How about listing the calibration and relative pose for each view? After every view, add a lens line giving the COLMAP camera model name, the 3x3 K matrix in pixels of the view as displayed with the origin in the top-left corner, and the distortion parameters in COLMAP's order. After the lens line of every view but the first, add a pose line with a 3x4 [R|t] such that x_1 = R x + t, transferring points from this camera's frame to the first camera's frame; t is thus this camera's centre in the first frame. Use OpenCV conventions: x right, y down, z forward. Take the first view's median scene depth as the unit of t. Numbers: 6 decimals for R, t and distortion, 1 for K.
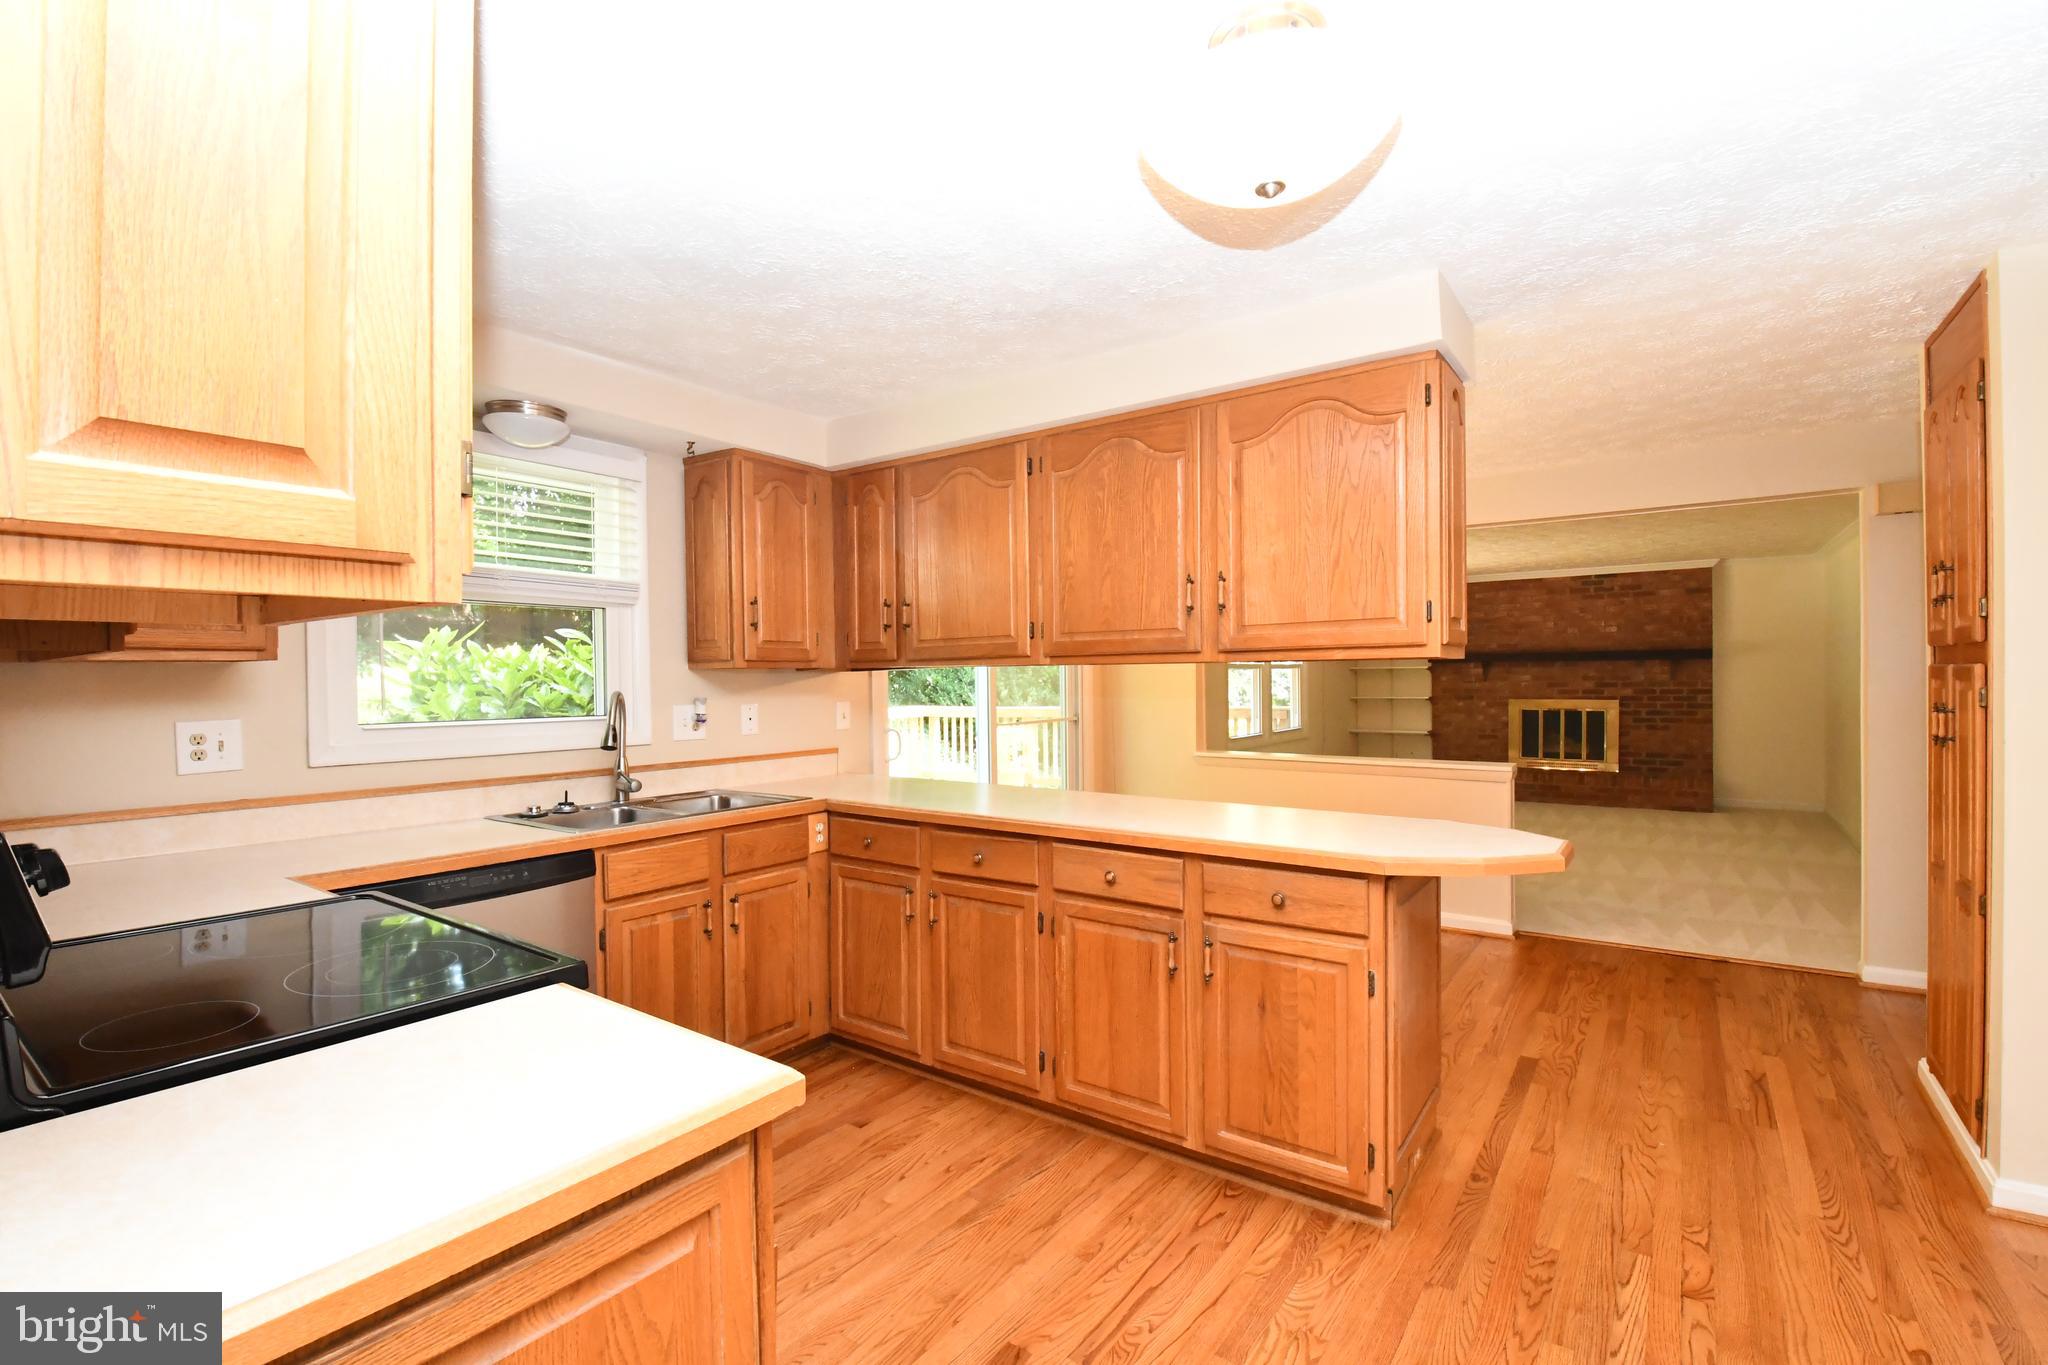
lens RADIAL K [[892.2, 0, 1024.0], [0, 892.2, 682.5], [0, 0, 1]] dist [0.002428, -0.000018]
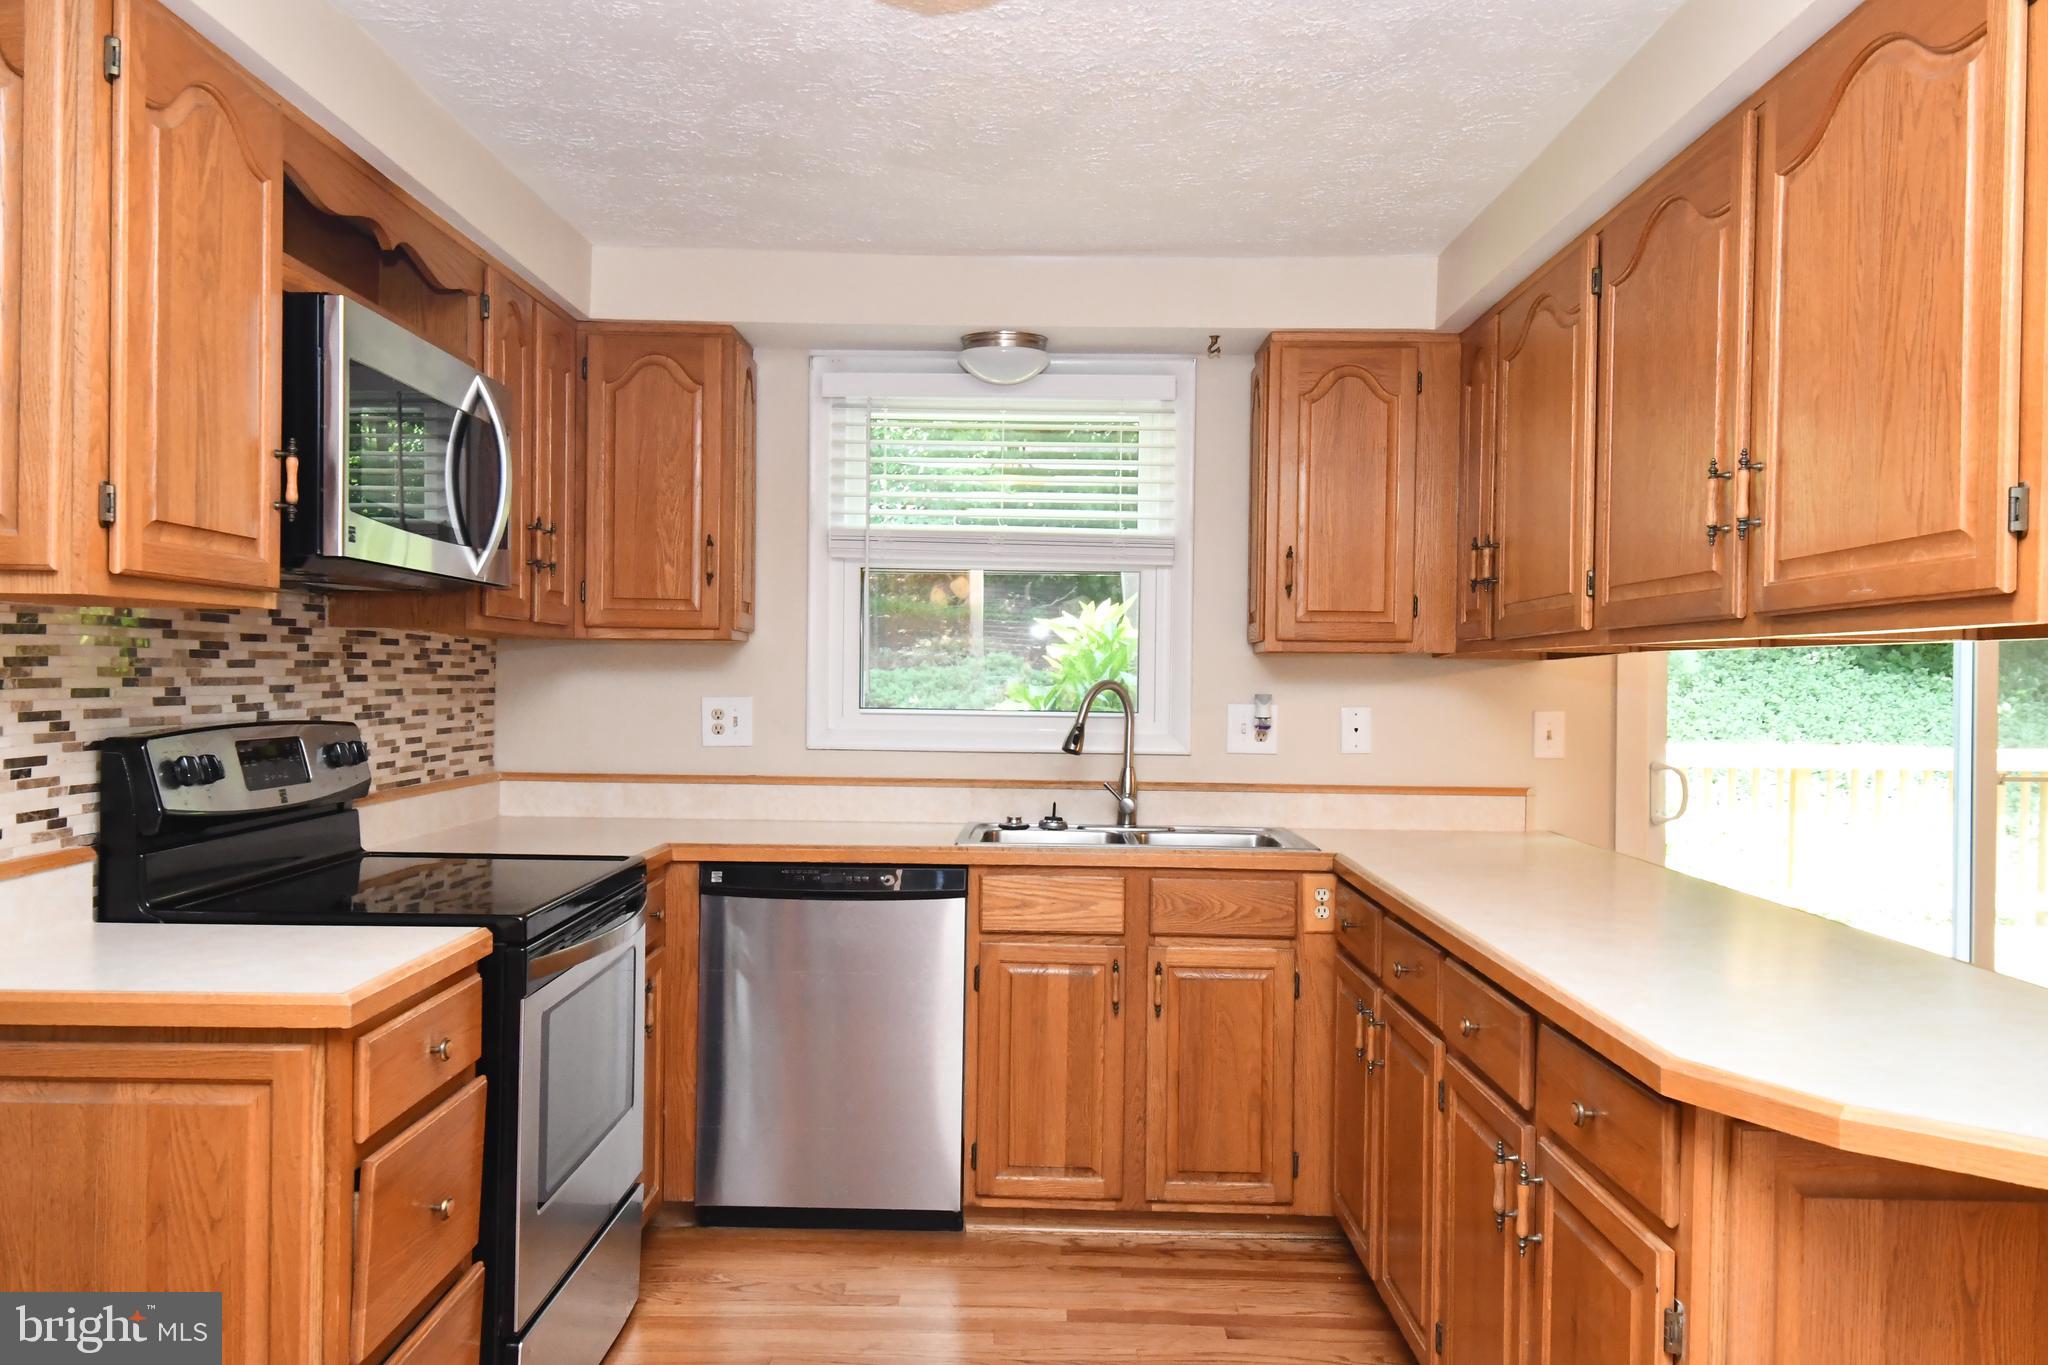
lens RADIAL K [[1529.6, 0, 1024.0], [0, 1529.6, 682.5], [0, 0, 1]] dist [0.068025, 0.001703]
pose [[0.575386, 0.022275, -0.817578, 0.563664], [-0.020684, 0.999706, 0.012680, -0.003936], [0.817620, 0.009615, 0.575678, 0.170754]]
